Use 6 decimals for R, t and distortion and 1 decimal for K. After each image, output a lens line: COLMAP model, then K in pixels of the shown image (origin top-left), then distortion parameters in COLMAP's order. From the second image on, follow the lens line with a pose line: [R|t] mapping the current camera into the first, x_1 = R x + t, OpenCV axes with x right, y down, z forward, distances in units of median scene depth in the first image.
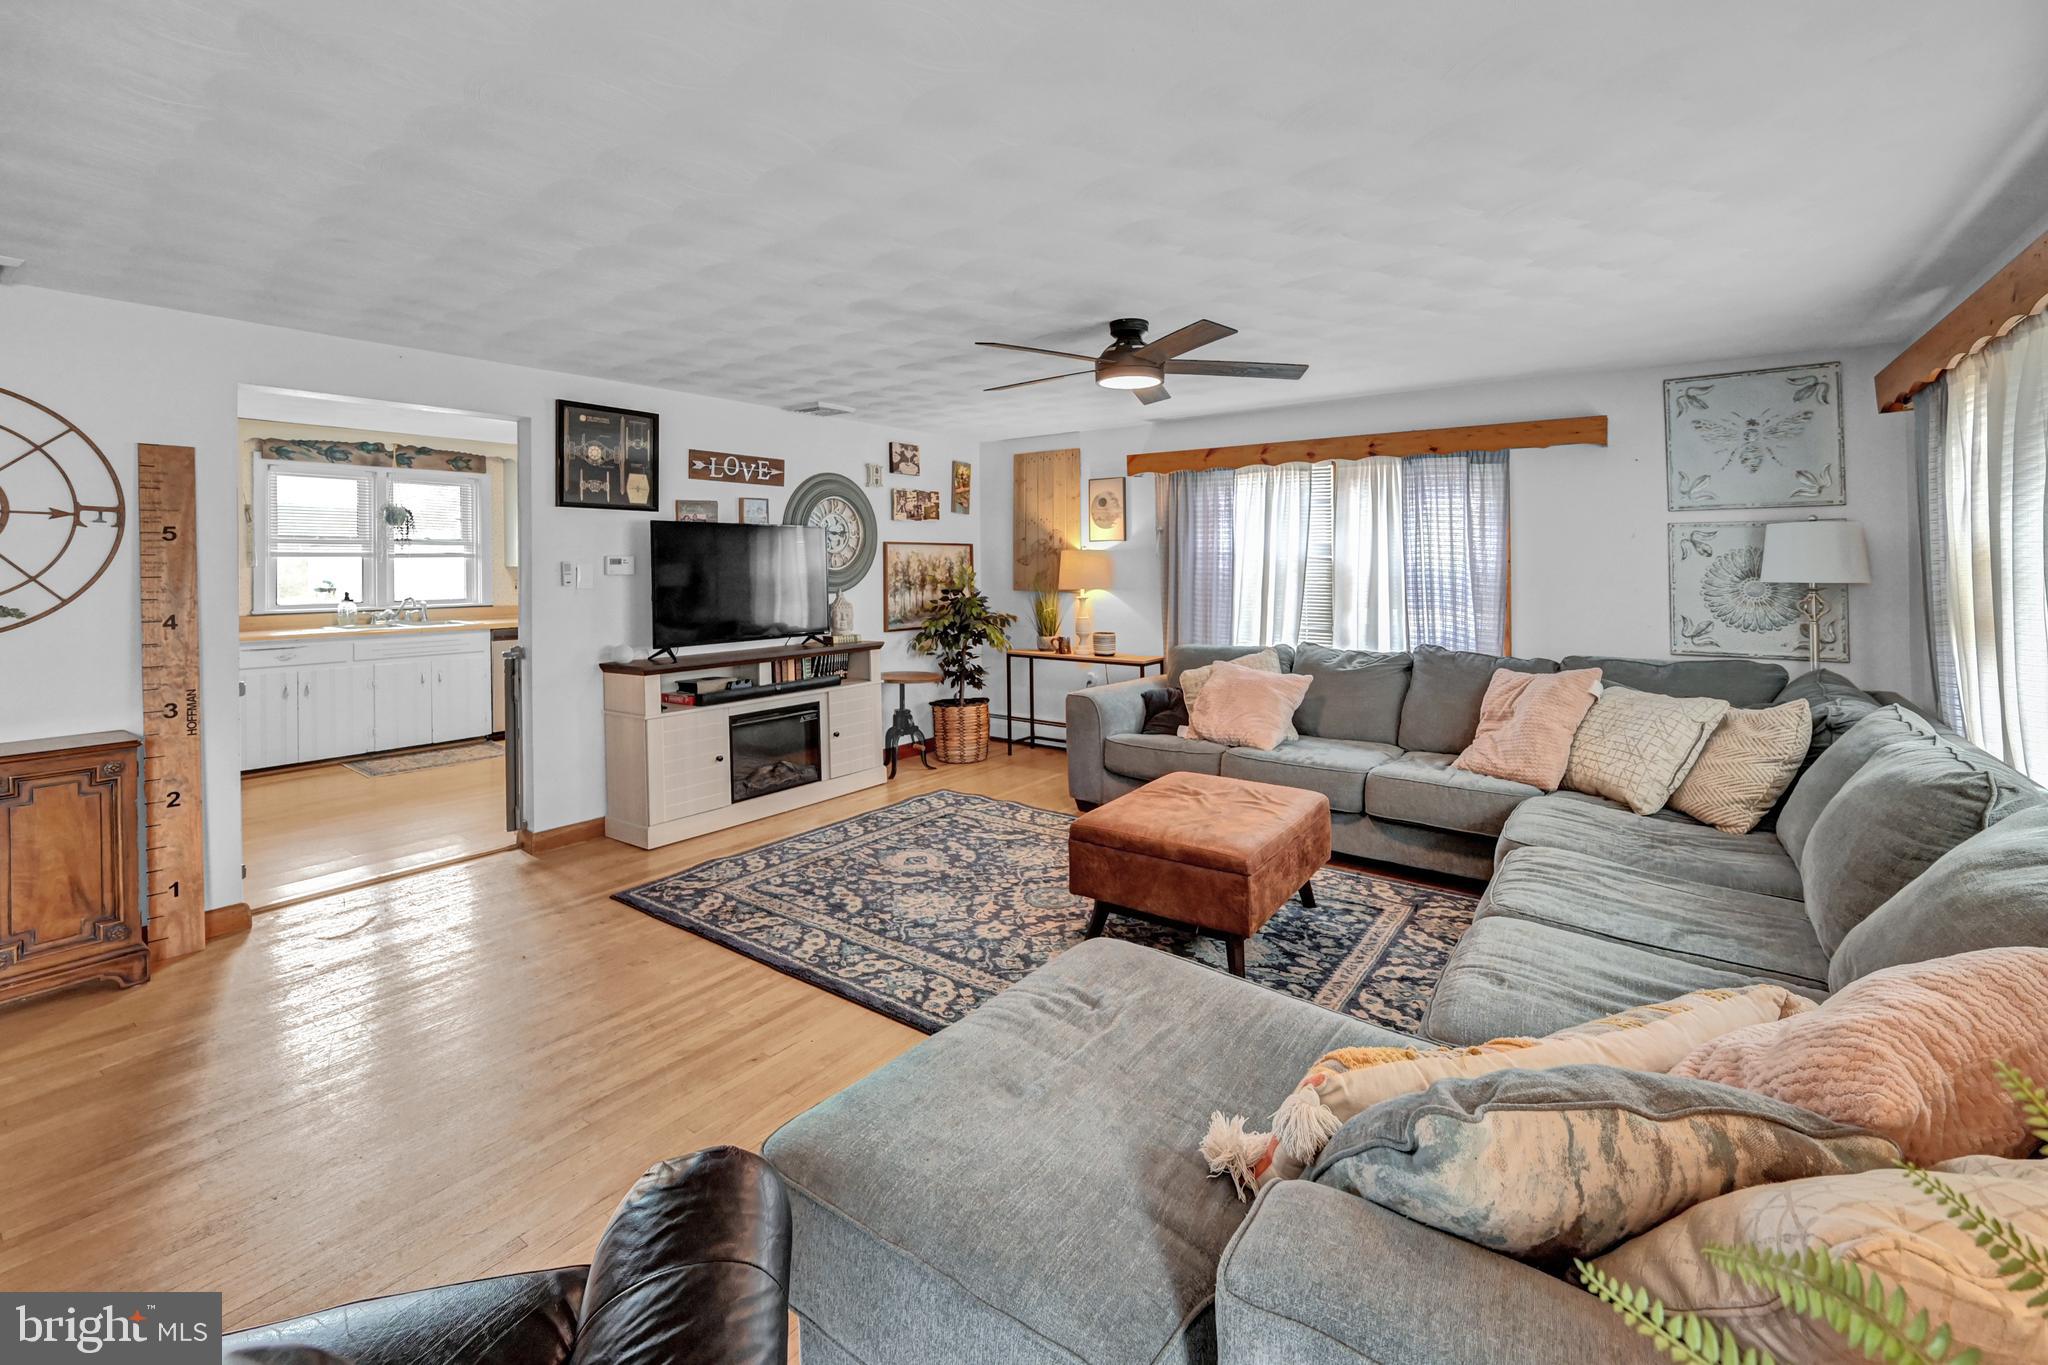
lens RADIAL K [[867.7, 0, 1024.7], [0, 867.7, 567.3], [0, 0, 1]] dist [-0.000414, -0.000017]
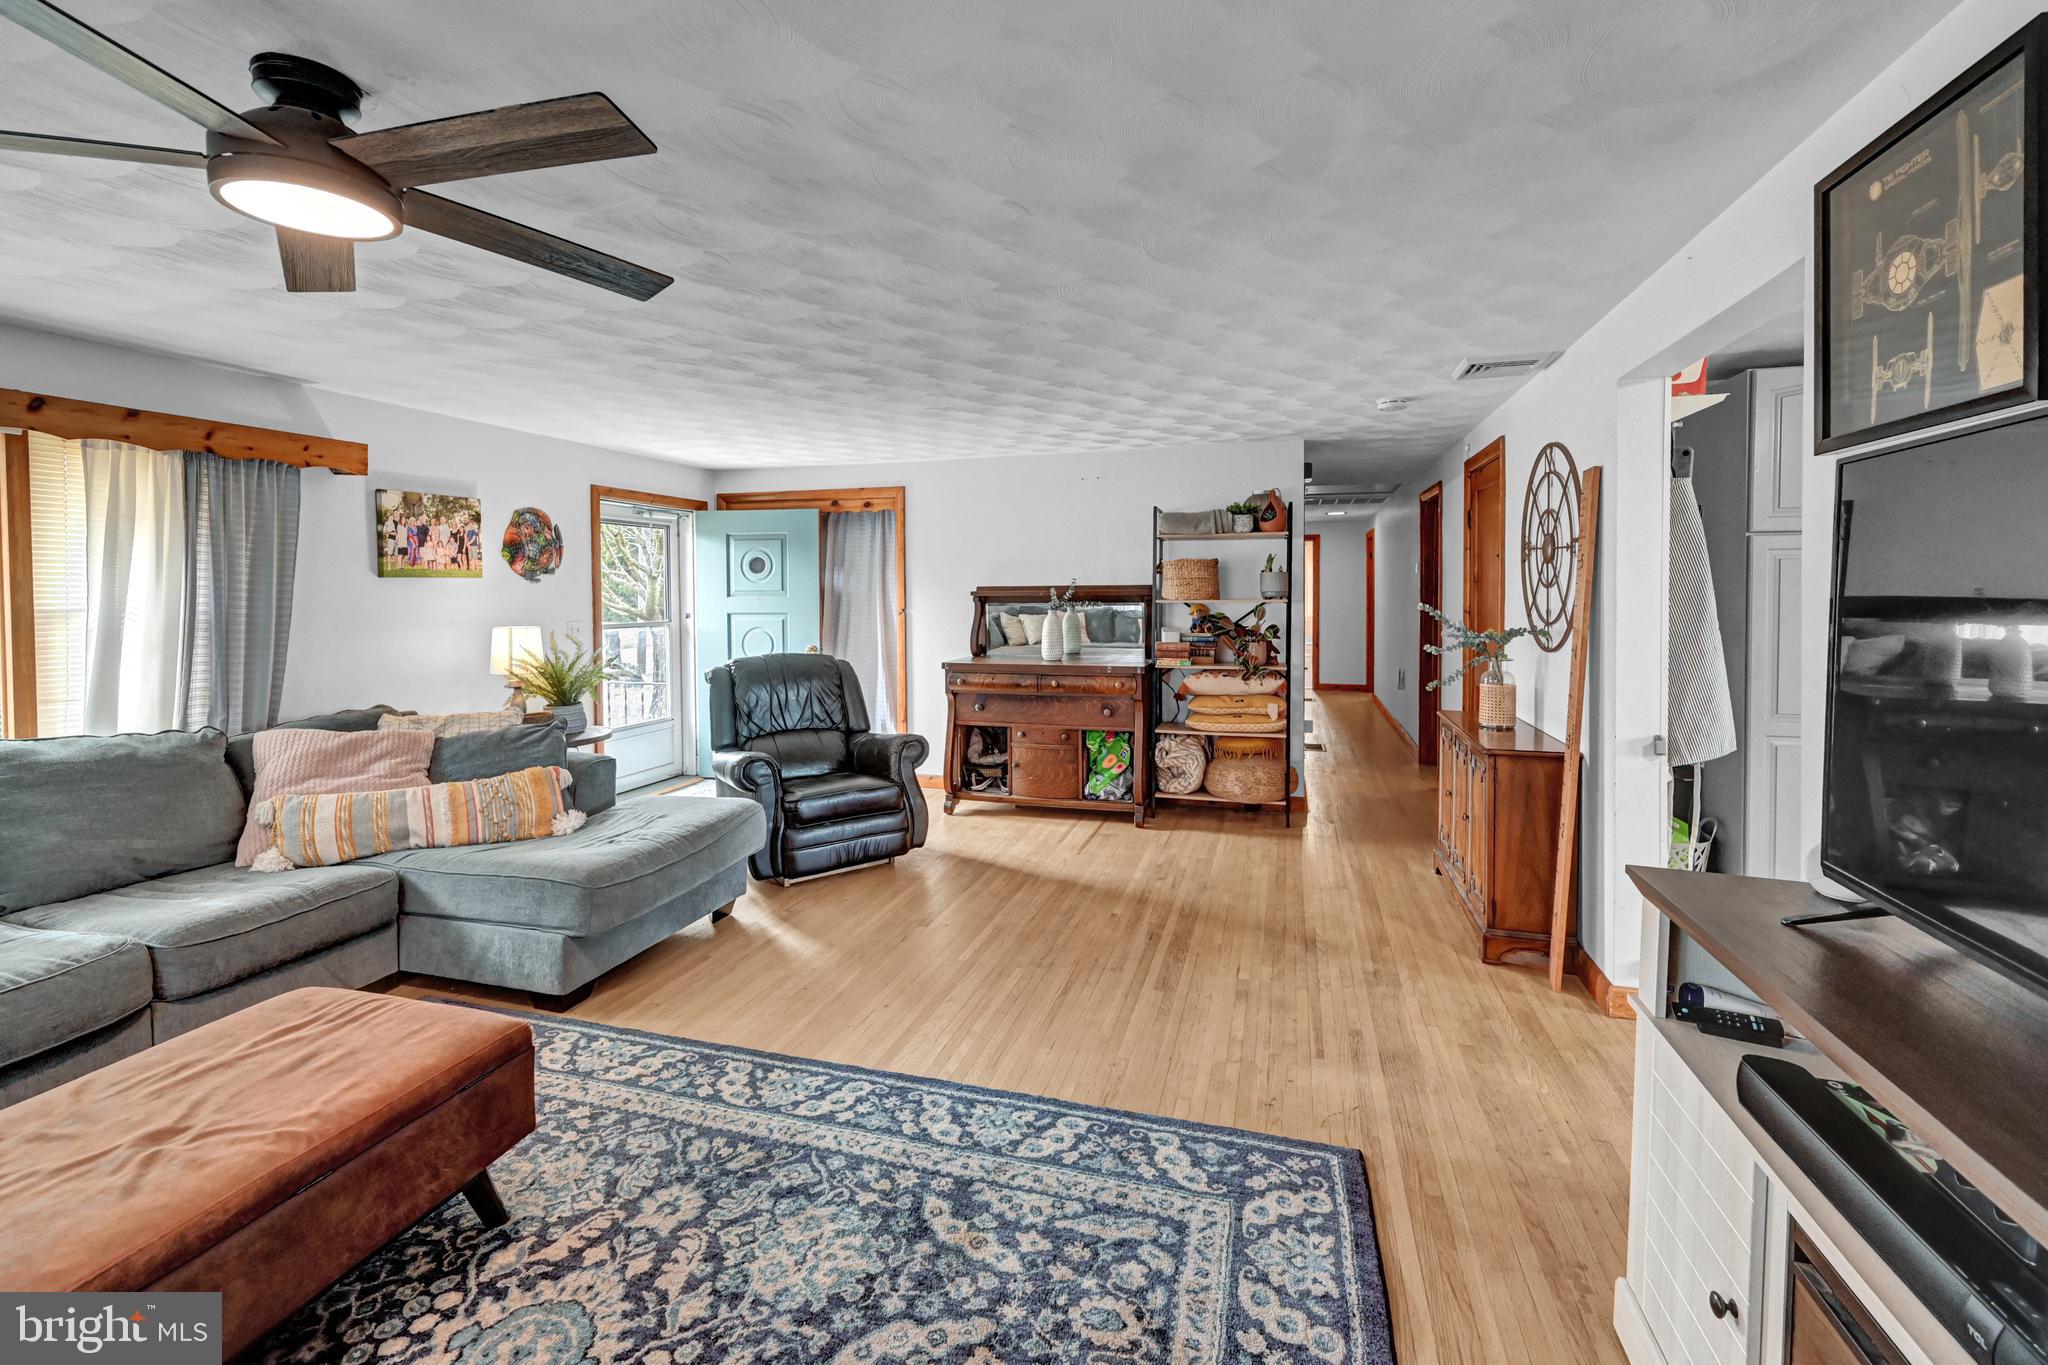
lens RADIAL K [[867.7, 0, 1041.0], [0, 867.7, 595.4], [0, 0, 1]] dist [-0.000414, -0.000017]
pose [[-0.936882, 0.014095, -0.349361, -0.075618], [0.009865, 0.999855, 0.013882, -0.017643], [0.349506, 0.009560, -0.936885, 1.696748]]
